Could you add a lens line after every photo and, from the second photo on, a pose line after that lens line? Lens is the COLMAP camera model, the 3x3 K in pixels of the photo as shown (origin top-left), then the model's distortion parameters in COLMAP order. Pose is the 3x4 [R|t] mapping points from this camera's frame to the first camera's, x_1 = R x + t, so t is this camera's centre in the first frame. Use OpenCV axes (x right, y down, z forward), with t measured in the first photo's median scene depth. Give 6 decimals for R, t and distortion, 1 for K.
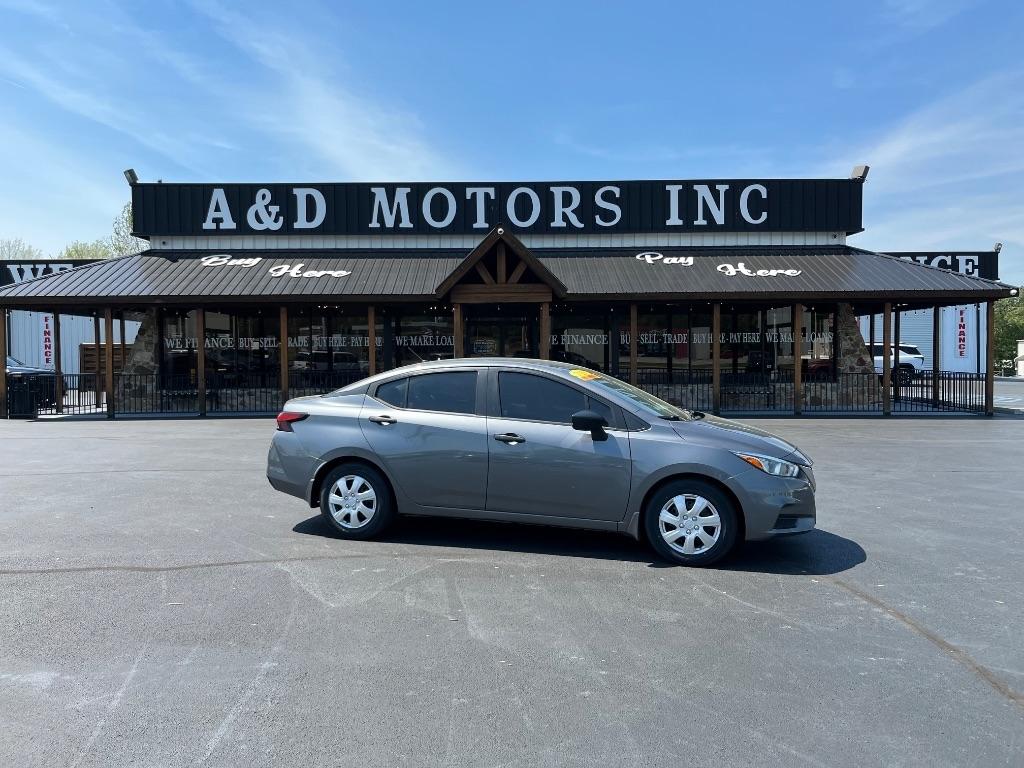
lens RADIAL K [[795.0, 0, 512.9], [0, 795.0, 376.0], [0, 0, 1]] dist [0.044027, -0.027846]
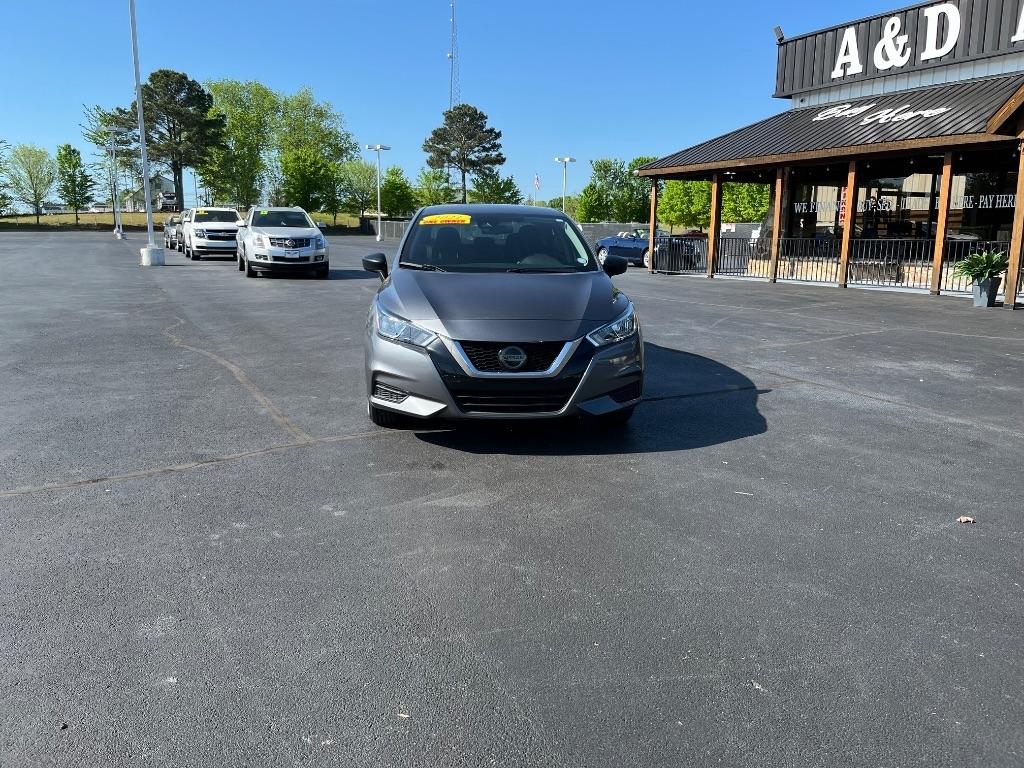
lens RADIAL K [[793.9, 0, 497.5], [0, 793.9, 381.9], [0, 0, 1]] dist [0.063566, -0.091794]
pose [[0.411144, 0.181509, -0.893317, 0.335924], [-0.035987, 0.982444, 0.183055, 0.002428], [0.910860, -0.043114, 0.410458, 0.260602]]
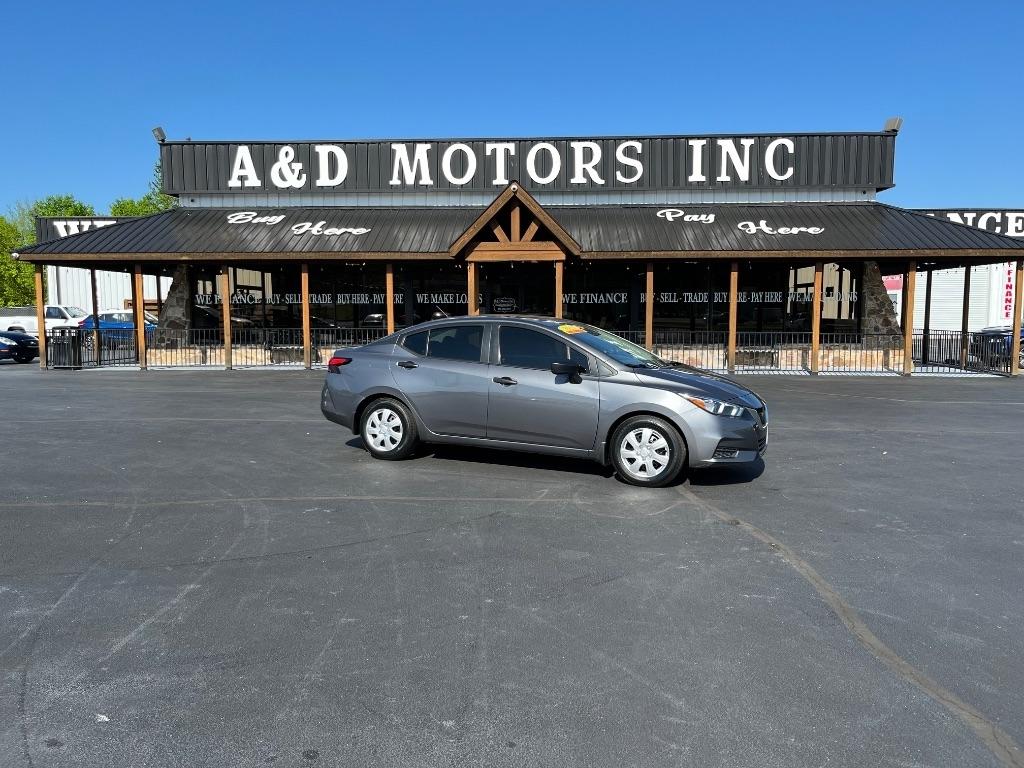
lens RADIAL K [[793.9, 0, 514.7], [0, 793.9, 393.3], [0, 0, 1]] dist [0.063566, -0.091794]
pose [[0.998137, 0.013176, -0.059567, 0.040884], [-0.008765, 0.997241, 0.073718, 0.000730], [0.060374, -0.073059, 0.995499, -0.013830]]
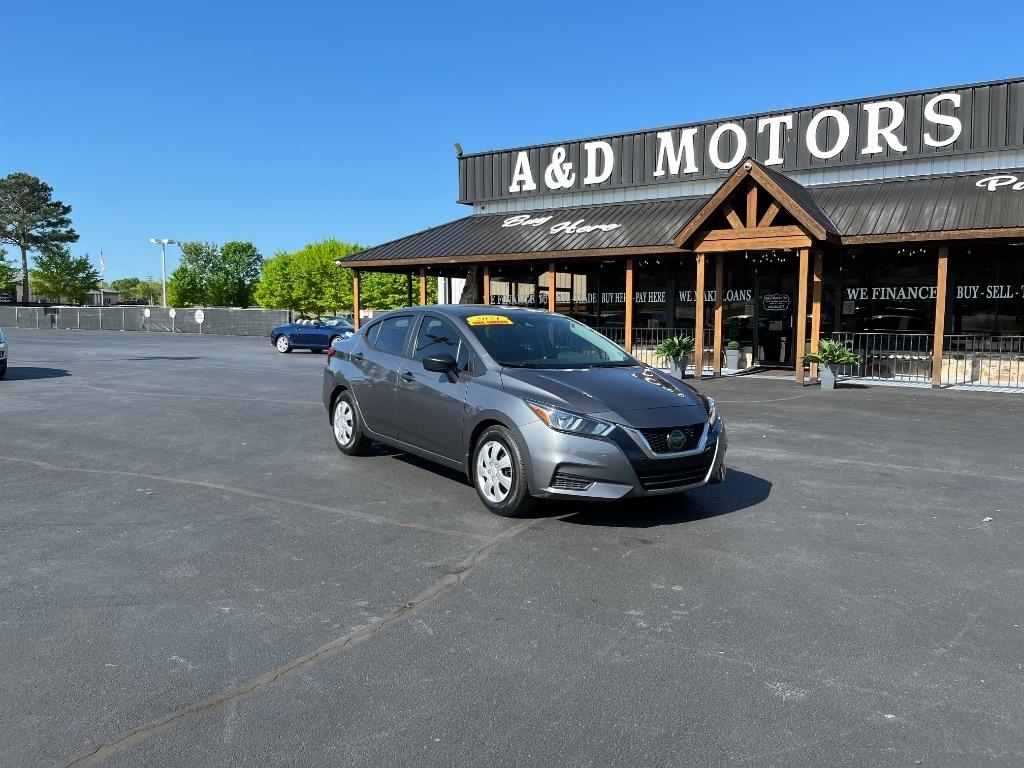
lens RADIAL K [[793.9, 0, 513.0], [0, 793.9, 392.7], [0, 0, 1]] dist [0.063566, -0.091794]
pose [[0.821911, 0.065770, -0.565806, 0.239349], [-0.026645, 0.996664, 0.077149, 0.002242], [0.568993, -0.048333, 0.820921, 0.109437]]
